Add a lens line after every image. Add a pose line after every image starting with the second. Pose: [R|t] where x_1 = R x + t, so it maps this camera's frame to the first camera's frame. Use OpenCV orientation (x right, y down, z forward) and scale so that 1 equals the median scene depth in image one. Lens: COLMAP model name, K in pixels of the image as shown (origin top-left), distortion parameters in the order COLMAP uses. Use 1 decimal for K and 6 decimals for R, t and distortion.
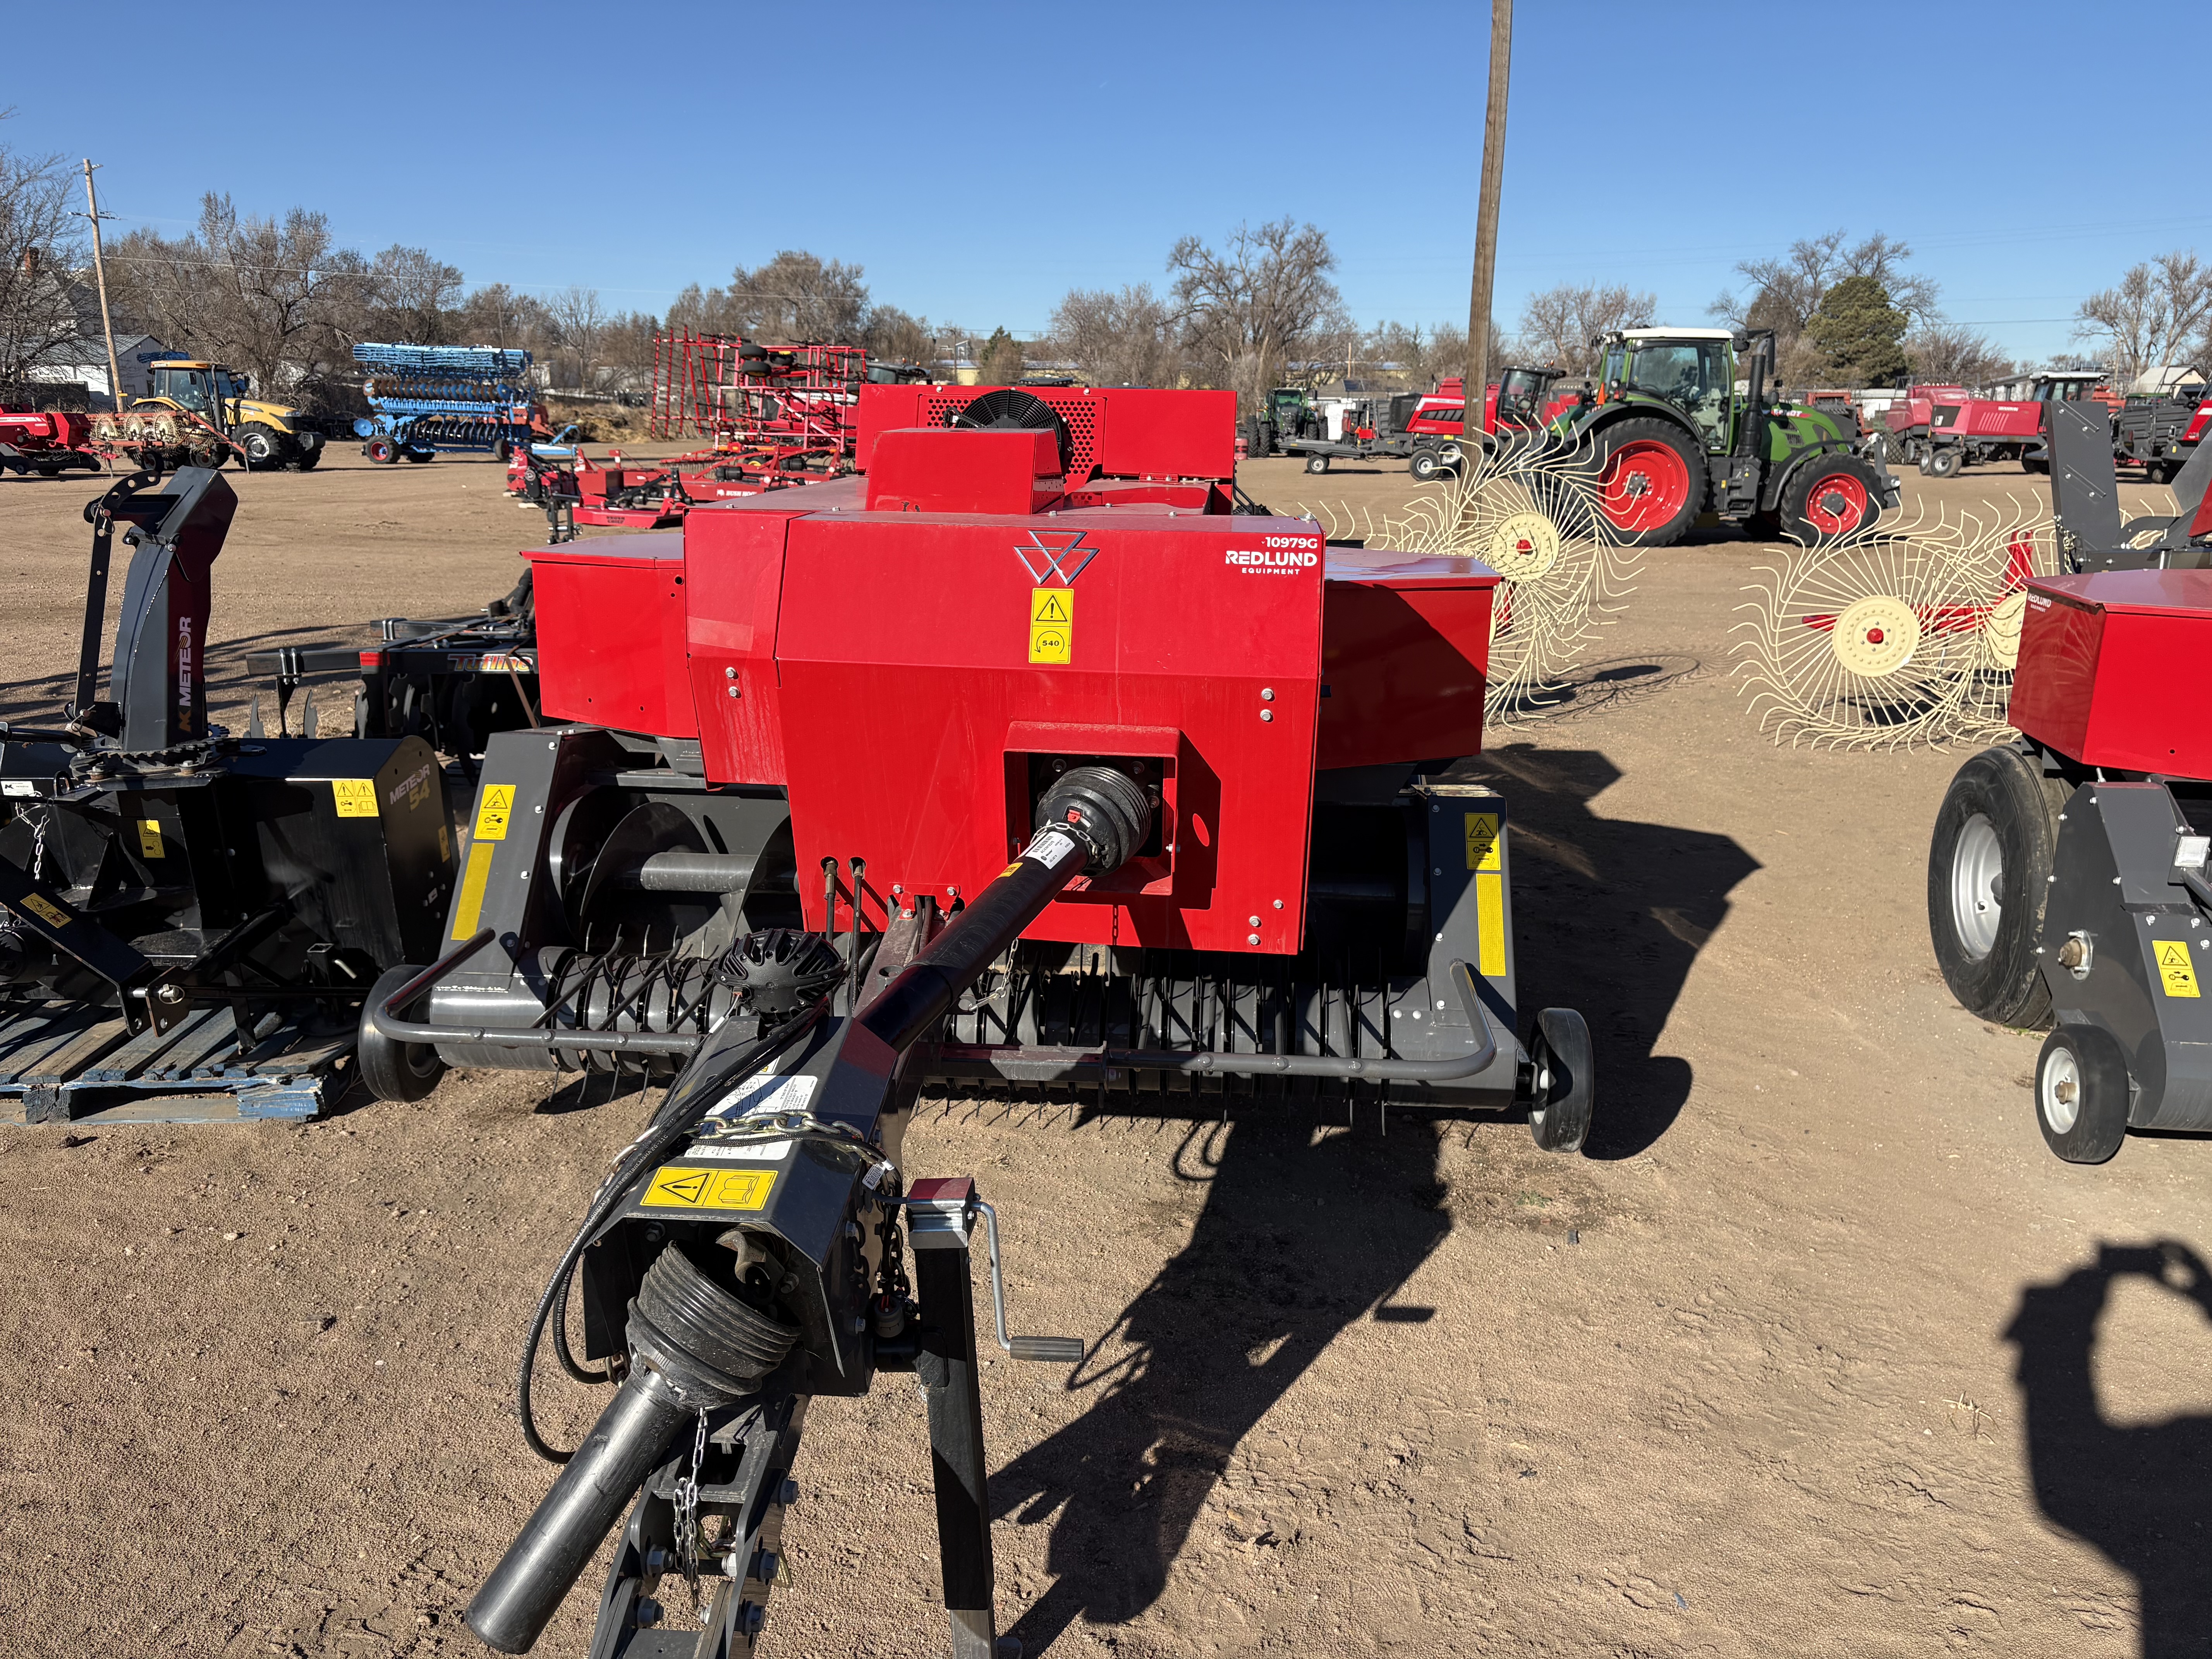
lens RADIAL K [[1658.2, 0, 1123.7], [0, 1658.2, 837.2], [0, 0, 1]] dist [0.024182, -0.003554]
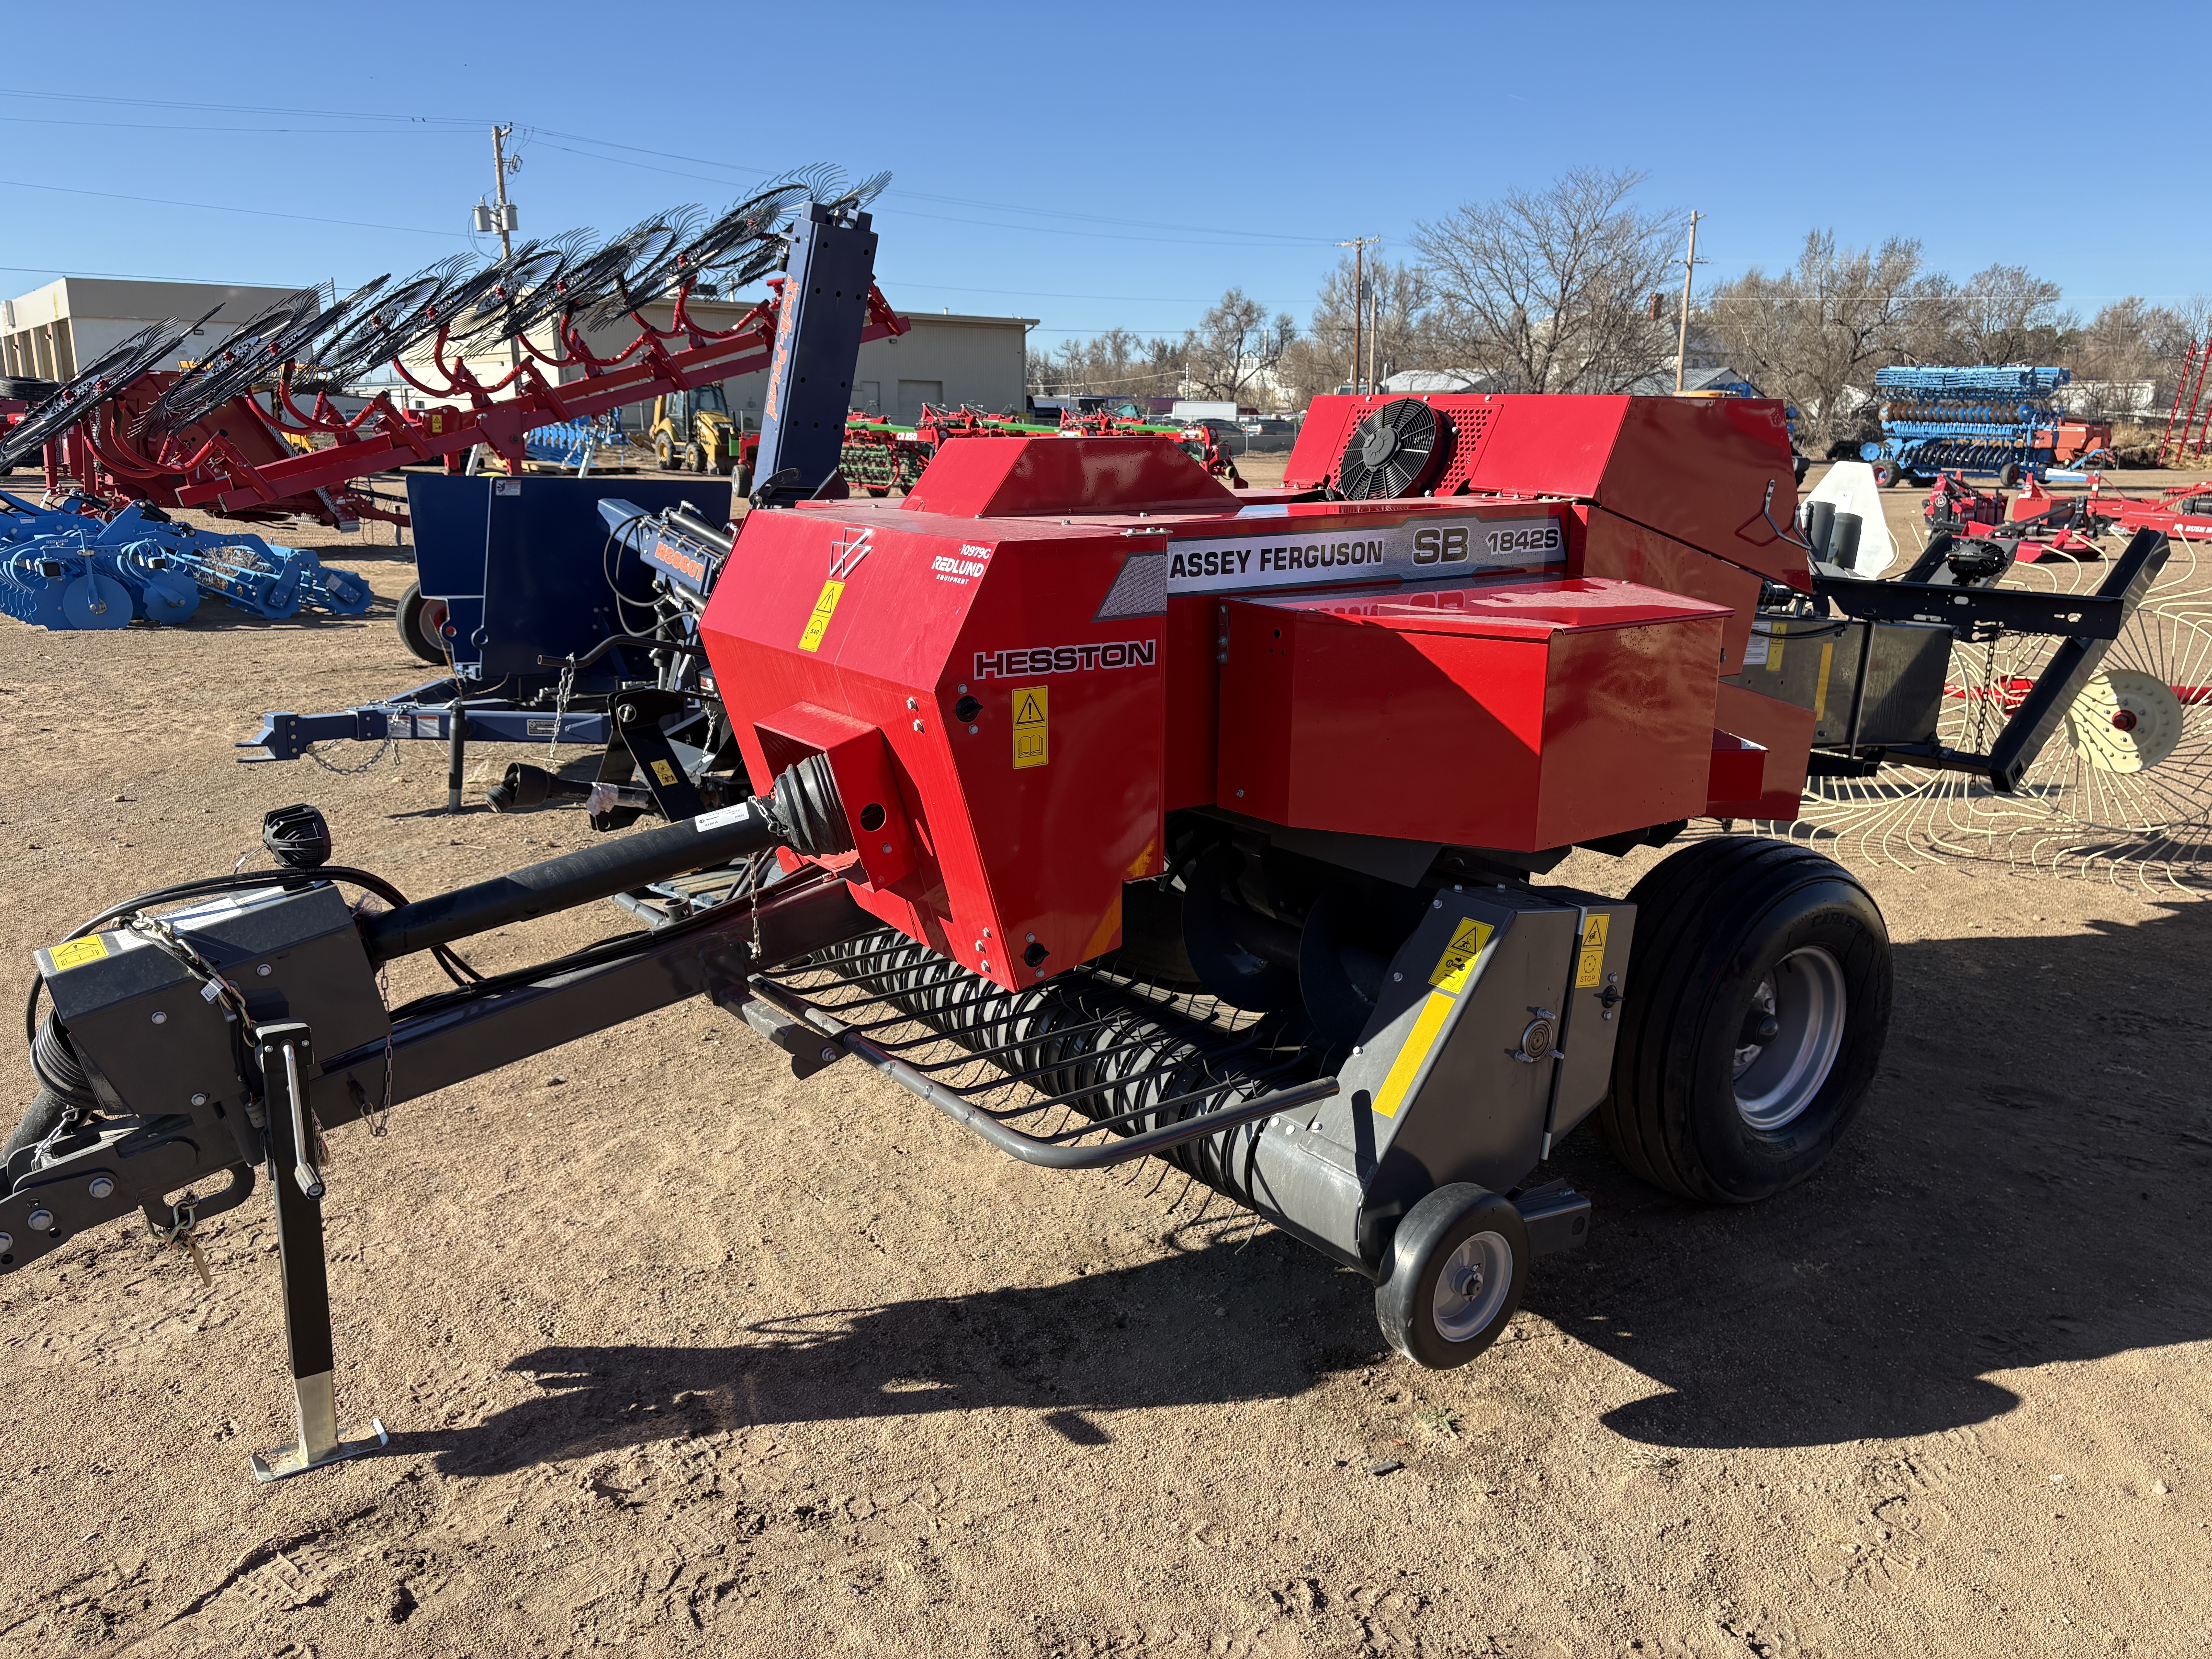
lens RADIAL K [[1658.2, 0, 1123.7], [0, 1658.2, 837.2], [0, 0, 1]] dist [0.024182, -0.003554]
pose [[0.650650, 0.179353, -0.737894, 0.763900], [-0.189707, 0.979288, 0.070750, -0.087092], [0.735300, 0.093950, 0.671199, 0.386509]]
